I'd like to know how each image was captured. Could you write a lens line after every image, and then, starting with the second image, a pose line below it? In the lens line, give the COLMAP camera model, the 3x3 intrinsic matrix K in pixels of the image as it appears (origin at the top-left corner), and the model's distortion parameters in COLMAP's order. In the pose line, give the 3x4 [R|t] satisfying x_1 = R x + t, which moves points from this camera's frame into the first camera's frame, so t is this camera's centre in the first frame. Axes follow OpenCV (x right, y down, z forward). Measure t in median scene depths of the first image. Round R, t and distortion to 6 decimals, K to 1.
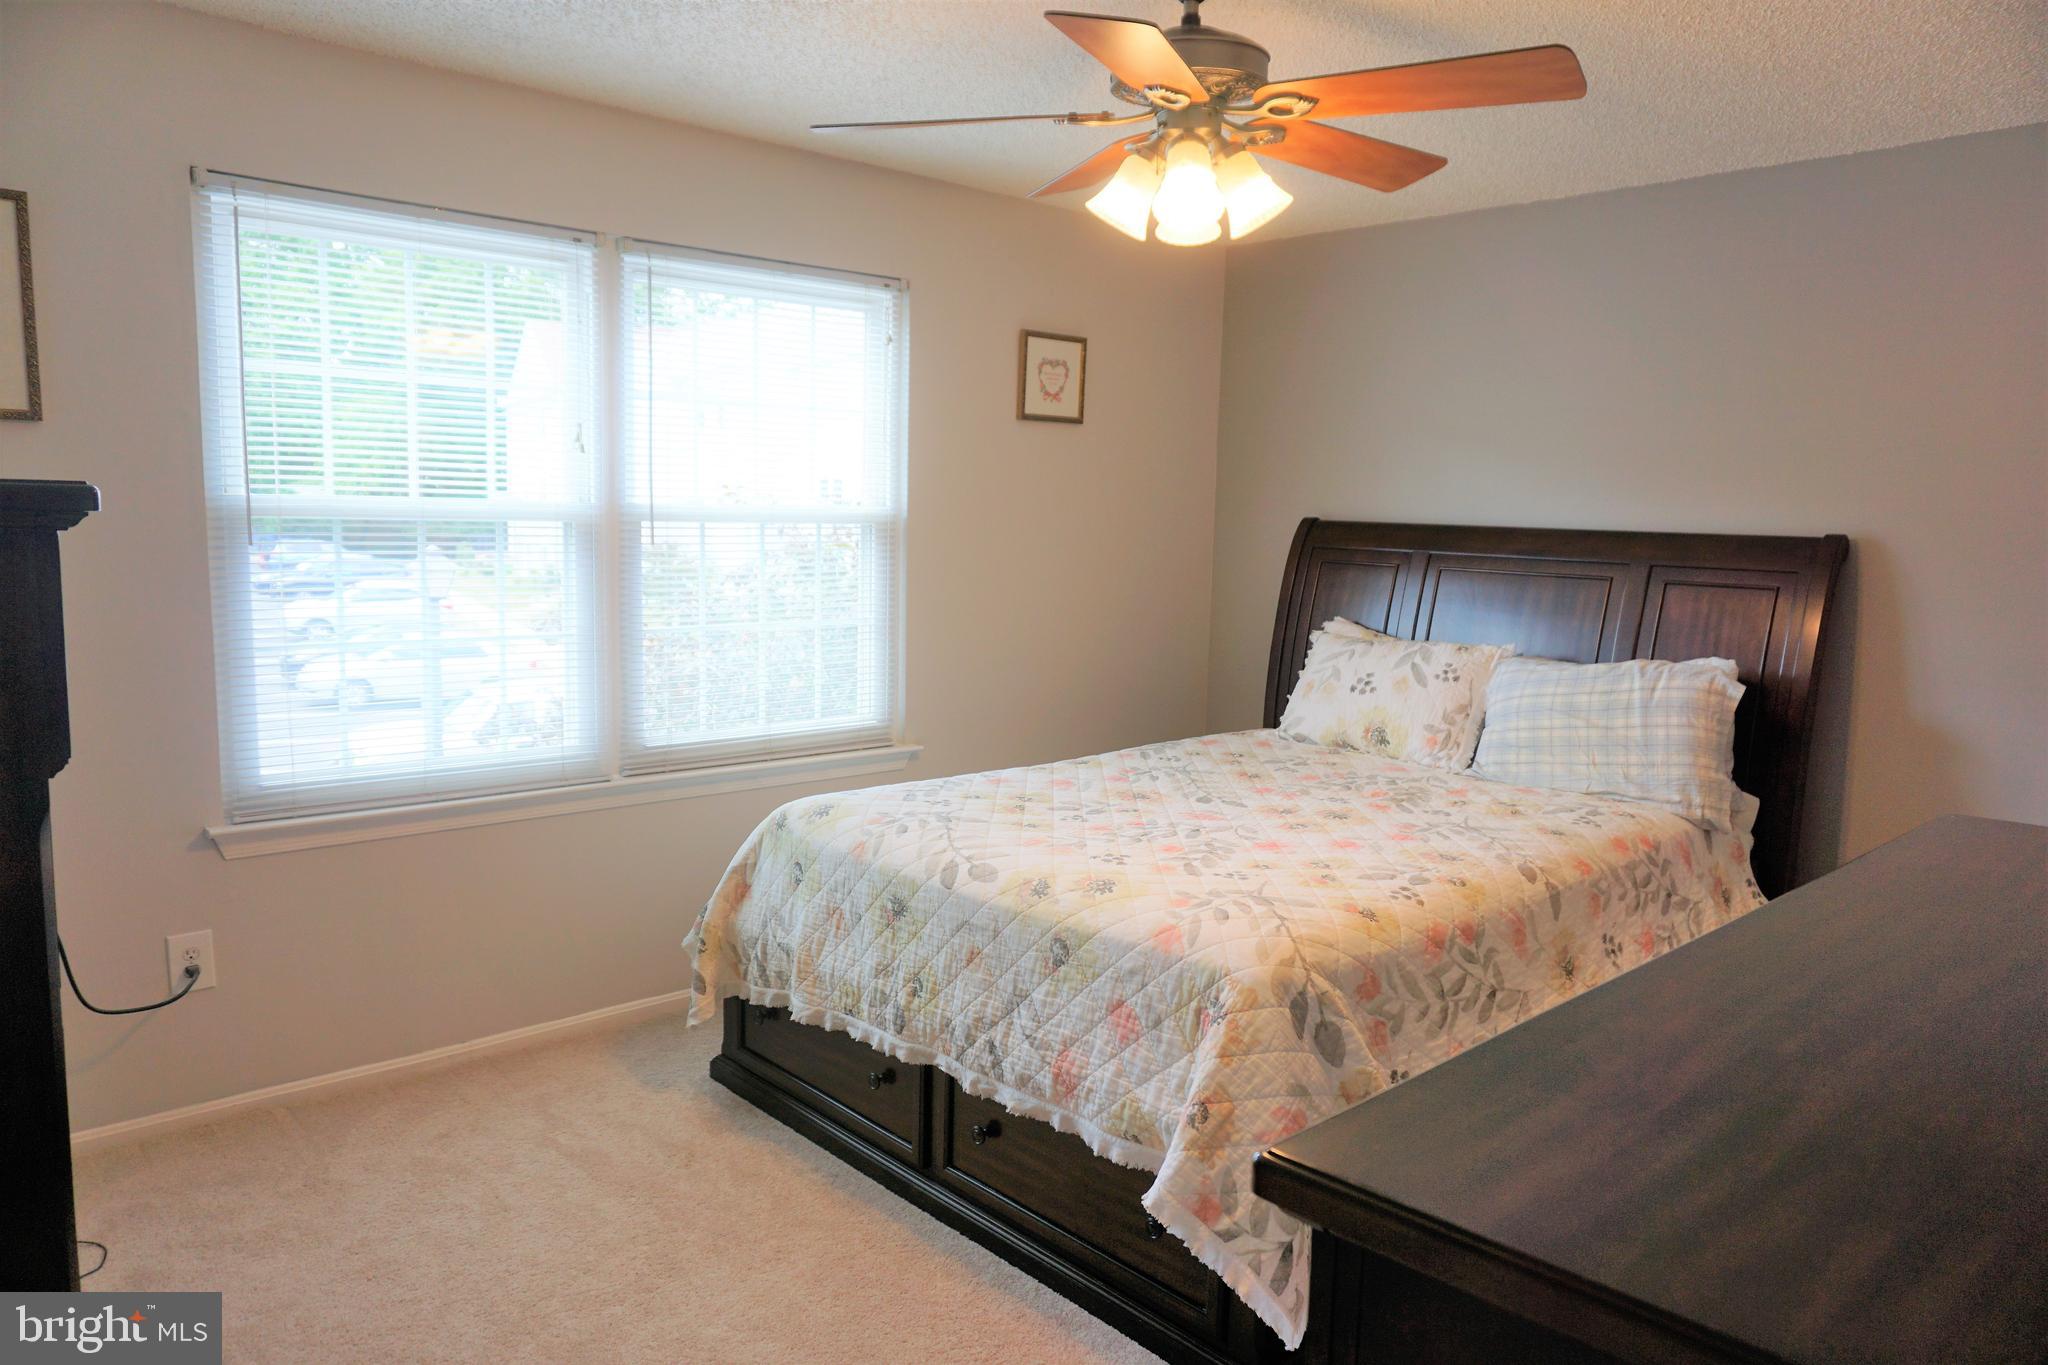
lens RADIAL K [[1356.6, 0, 1039.0], [0, 1356.6, 684.1], [0, 0, 1]] dist [-0.061404, 0.047591]
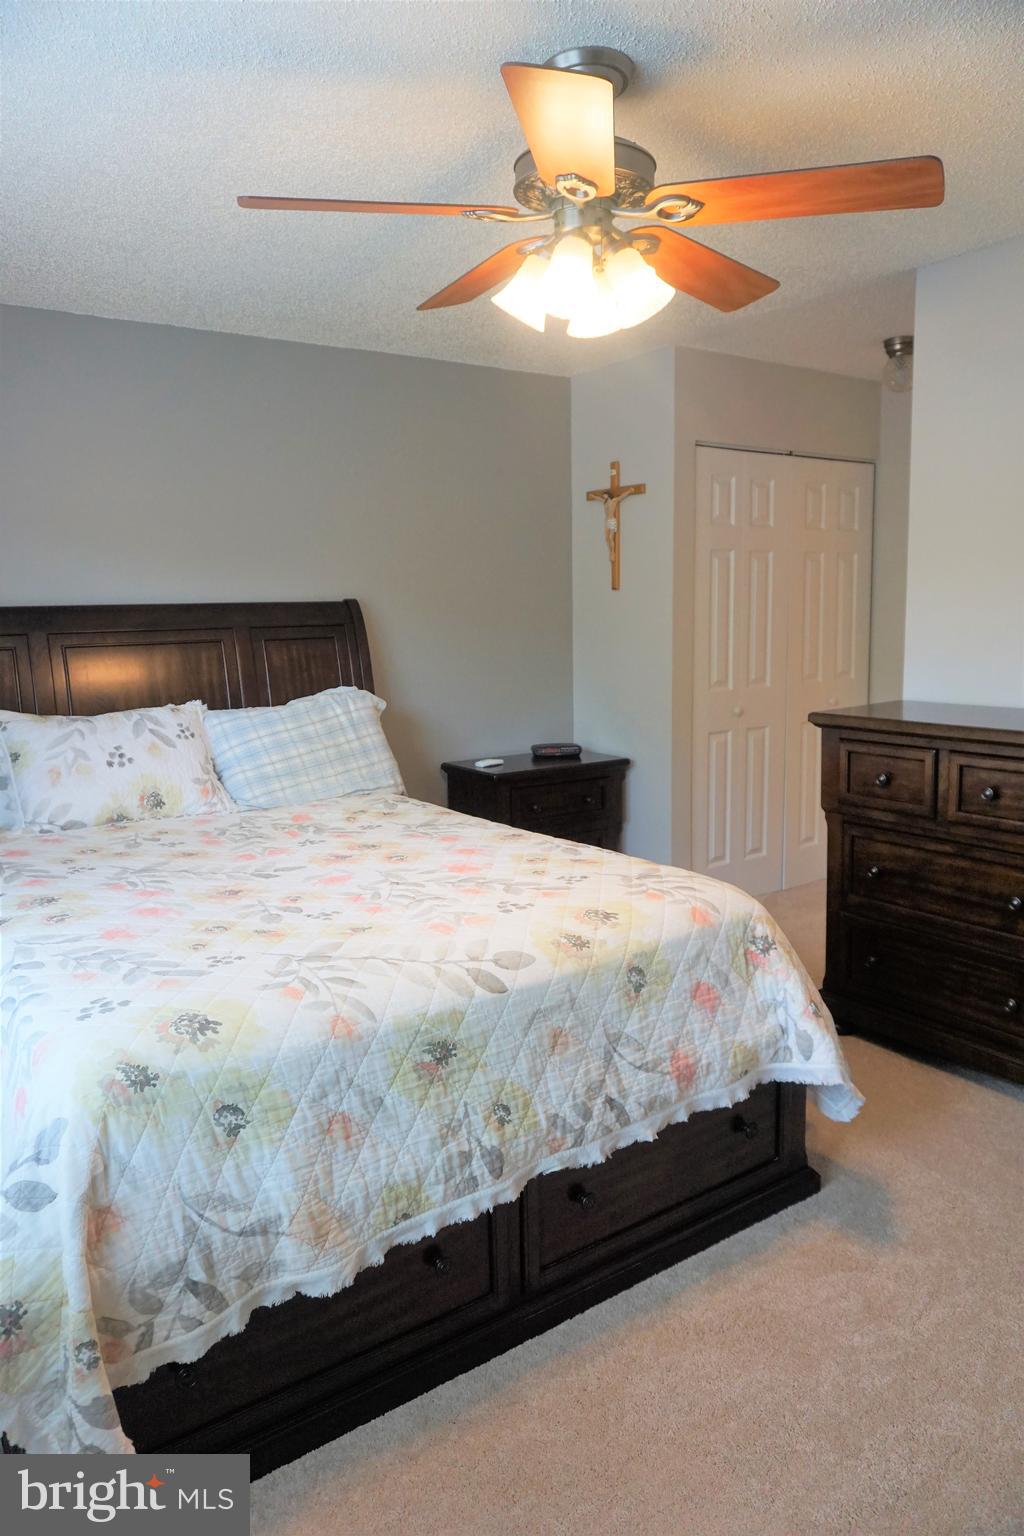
lens RADIAL K [[1017.4, 0, 509.7], [0, 1017.4, 773.6], [0, 0, 1]] dist [-0.061404, 0.047591]
pose [[0.150660, -0.182707, 0.971555, -0.695939], [0.151721, 0.975403, 0.159903, -0.097821], [-0.976874, 0.123314, 0.174674, 0.862982]]
